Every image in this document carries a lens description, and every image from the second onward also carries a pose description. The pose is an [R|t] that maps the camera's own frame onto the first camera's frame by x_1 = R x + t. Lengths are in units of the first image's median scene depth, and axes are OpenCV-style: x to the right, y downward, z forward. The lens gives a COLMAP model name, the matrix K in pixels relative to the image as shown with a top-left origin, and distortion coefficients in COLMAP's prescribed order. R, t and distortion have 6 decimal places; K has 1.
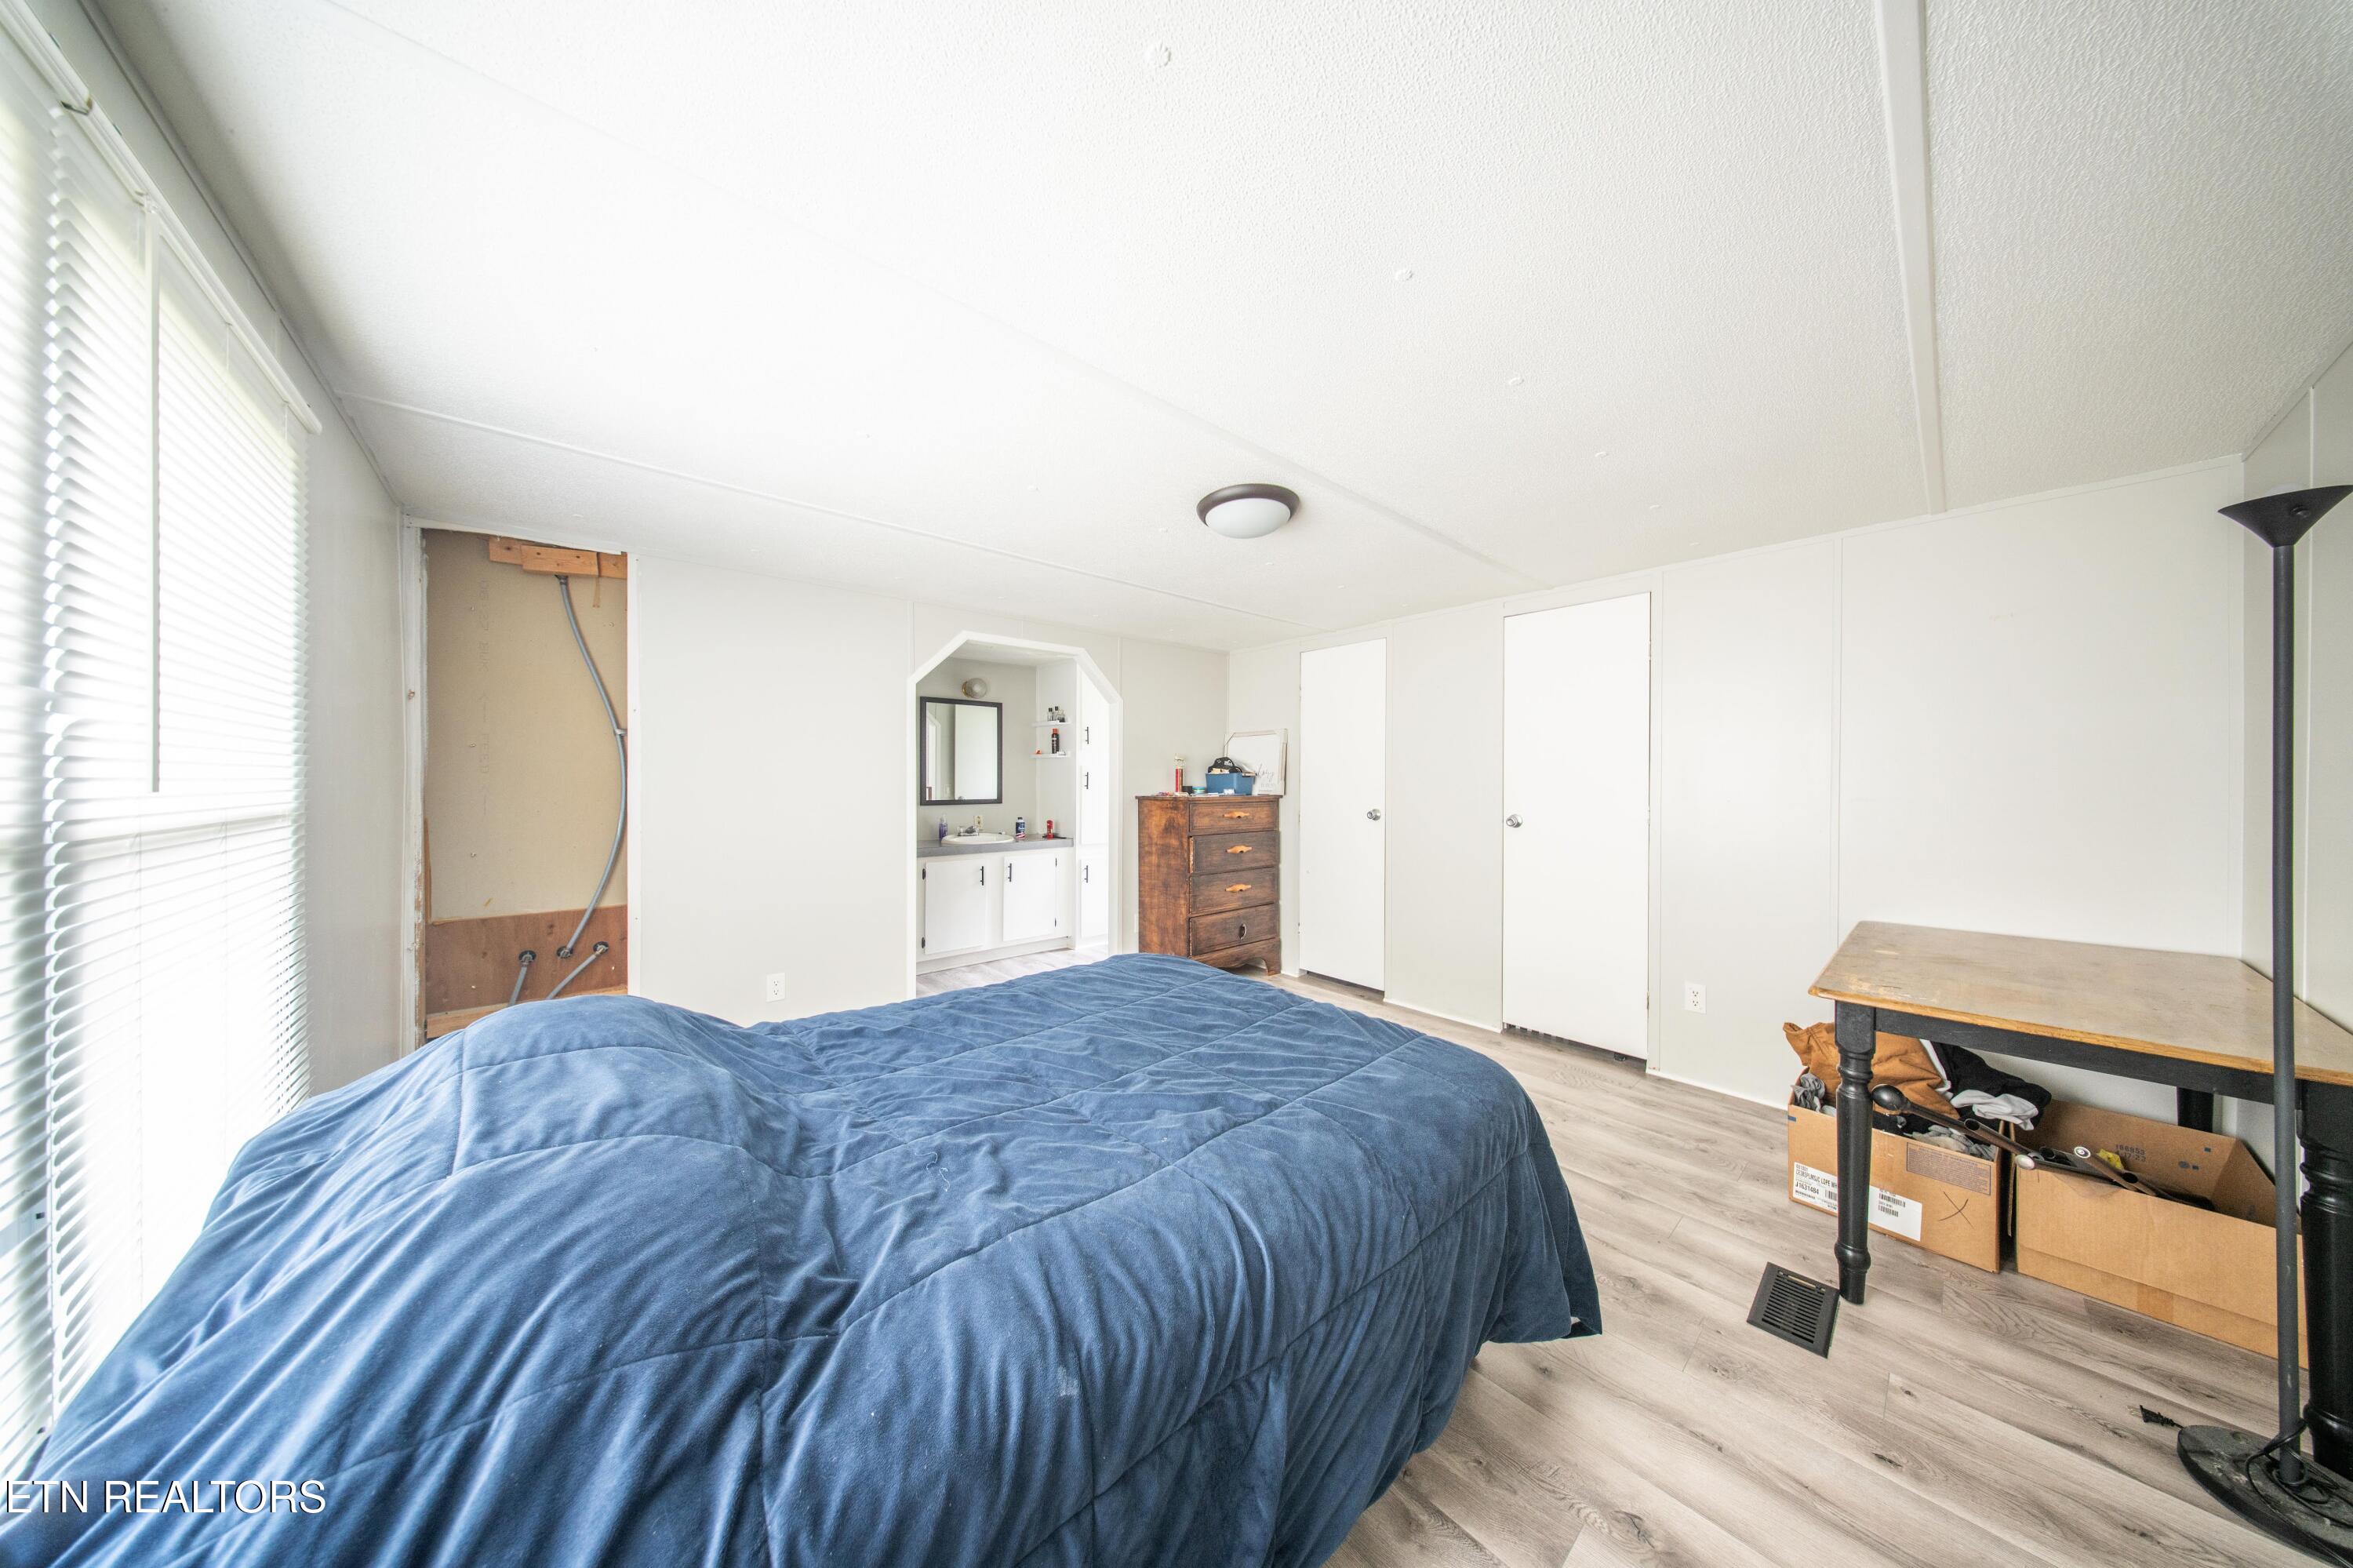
lens RADIAL K [[690.5, 0, 1176.5], [0, 690.5, 784.0], [0, 0, 1]] dist [-0.000067, -0.000001]
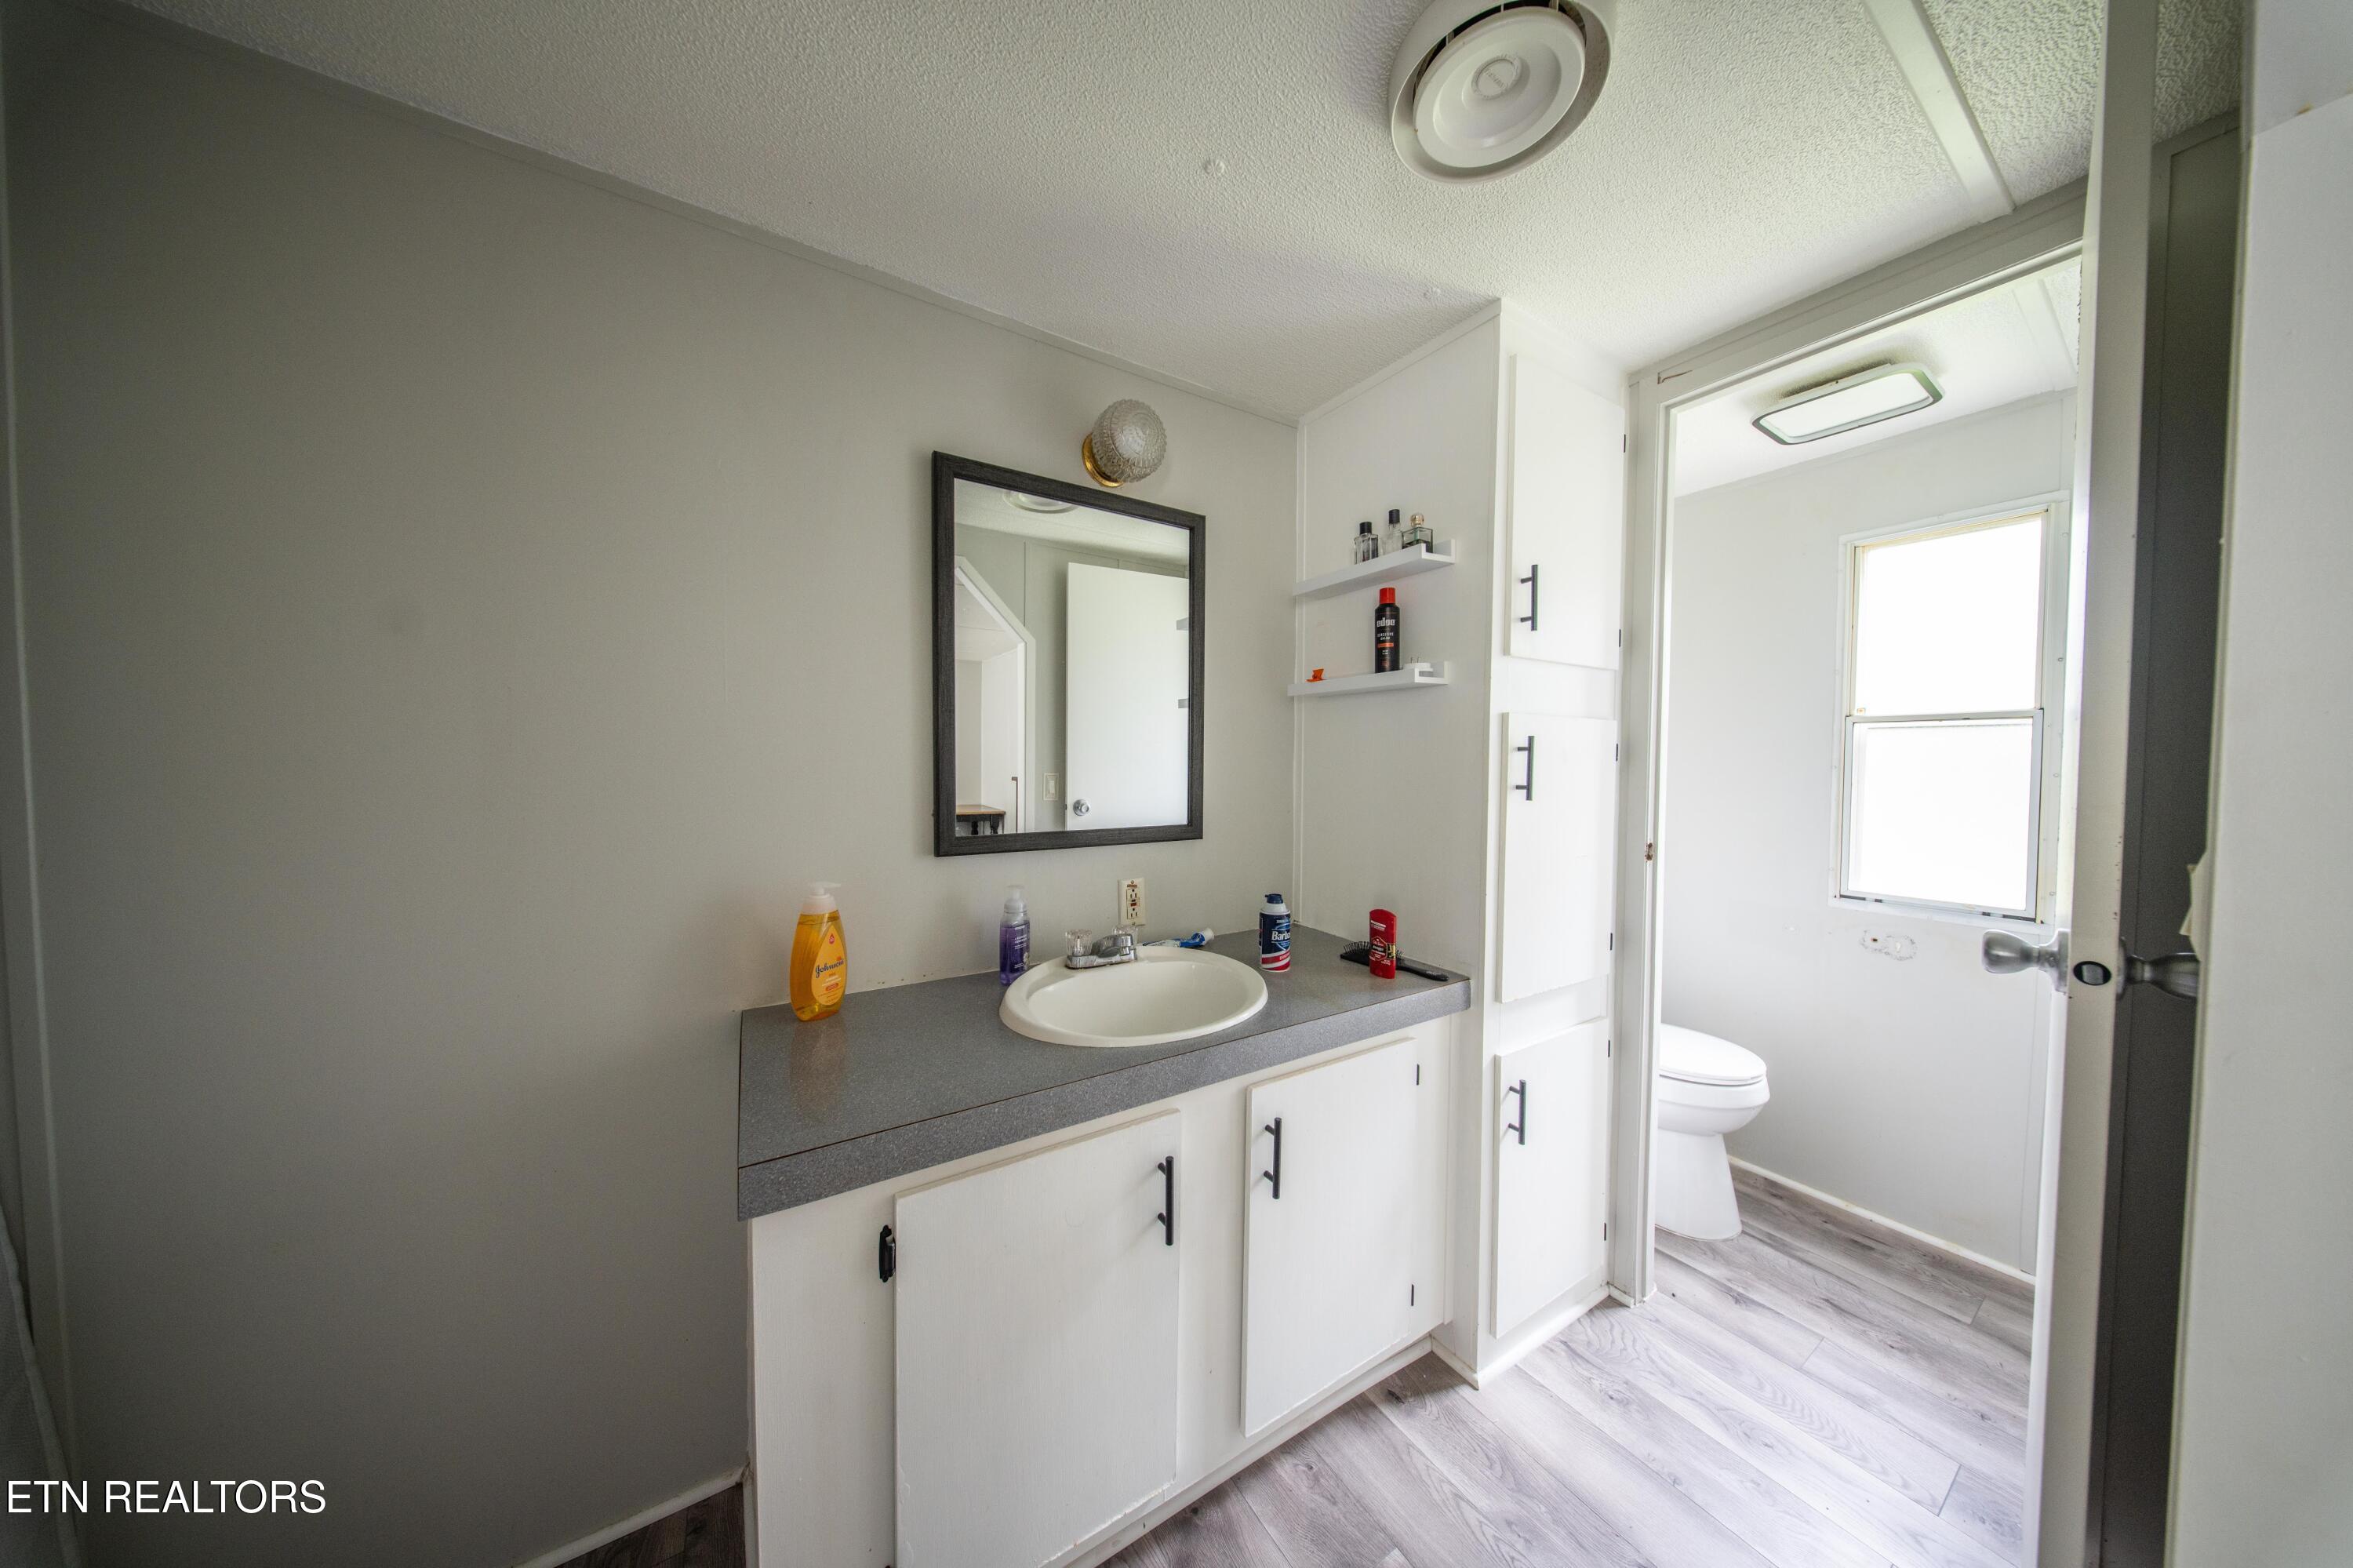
lens RADIAL K [[690.5, 0, 1176.5], [0, 690.5, 784.0], [0, 0, 1]] dist [-0.000067, -0.000001]
pose [[0.986111, 0.008296, -0.165881, -0.219178], [-0.004371, 0.999702, 0.024016, -0.004178], [0.166031, -0.022957, 0.985853, 0.711700]]
